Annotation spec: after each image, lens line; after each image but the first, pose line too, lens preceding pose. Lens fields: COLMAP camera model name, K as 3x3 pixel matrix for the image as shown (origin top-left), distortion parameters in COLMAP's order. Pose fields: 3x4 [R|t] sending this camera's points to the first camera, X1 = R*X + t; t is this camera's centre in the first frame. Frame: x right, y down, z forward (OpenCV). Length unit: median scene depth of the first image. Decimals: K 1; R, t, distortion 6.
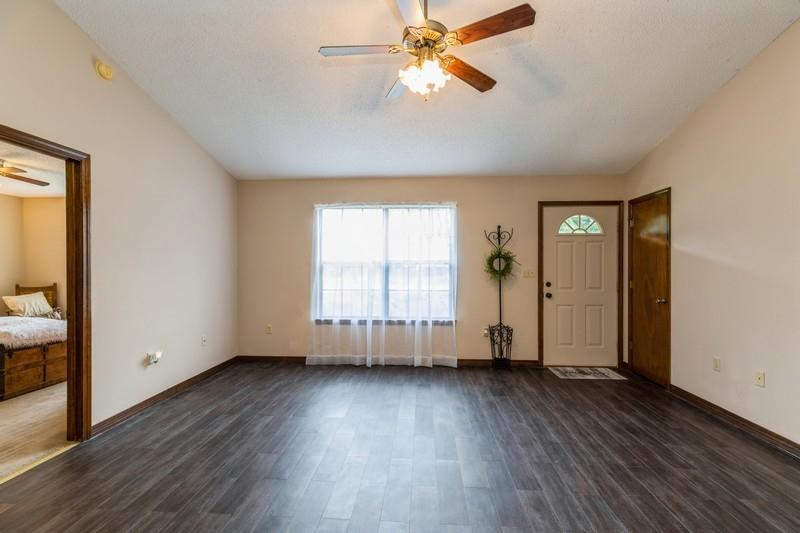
lens RADIAL K [[360.1, 0, 399.0], [0, 360.1, 273.2], [0, 0, 1]] dist [0.002277, 0.000237]
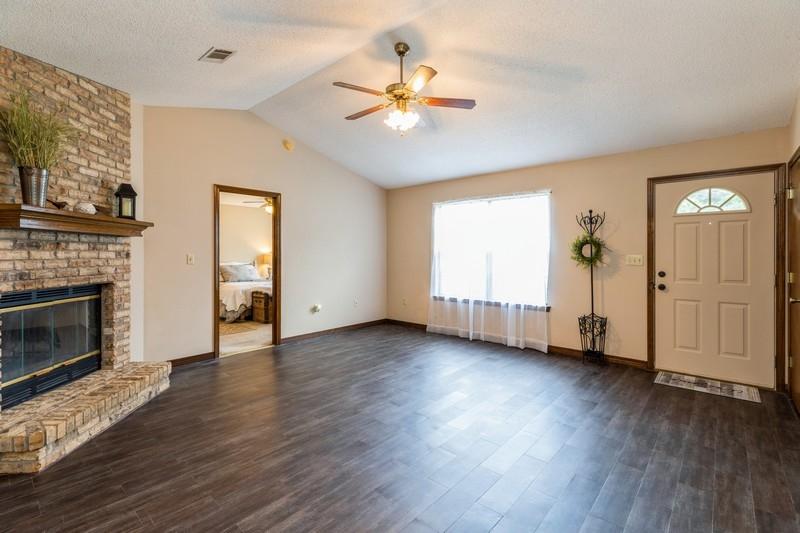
lens RADIAL K [[362.2, 0, 395.3], [0, 362.2, 256.0], [0, 0, 1]] dist [0.002254, -0.000107]
pose [[0.788228, 0.004870, -0.615364, 0.448208], [-0.013418, 0.999867, -0.009275, 0.004836], [0.615237, 0.015568, 0.788188, -0.065582]]
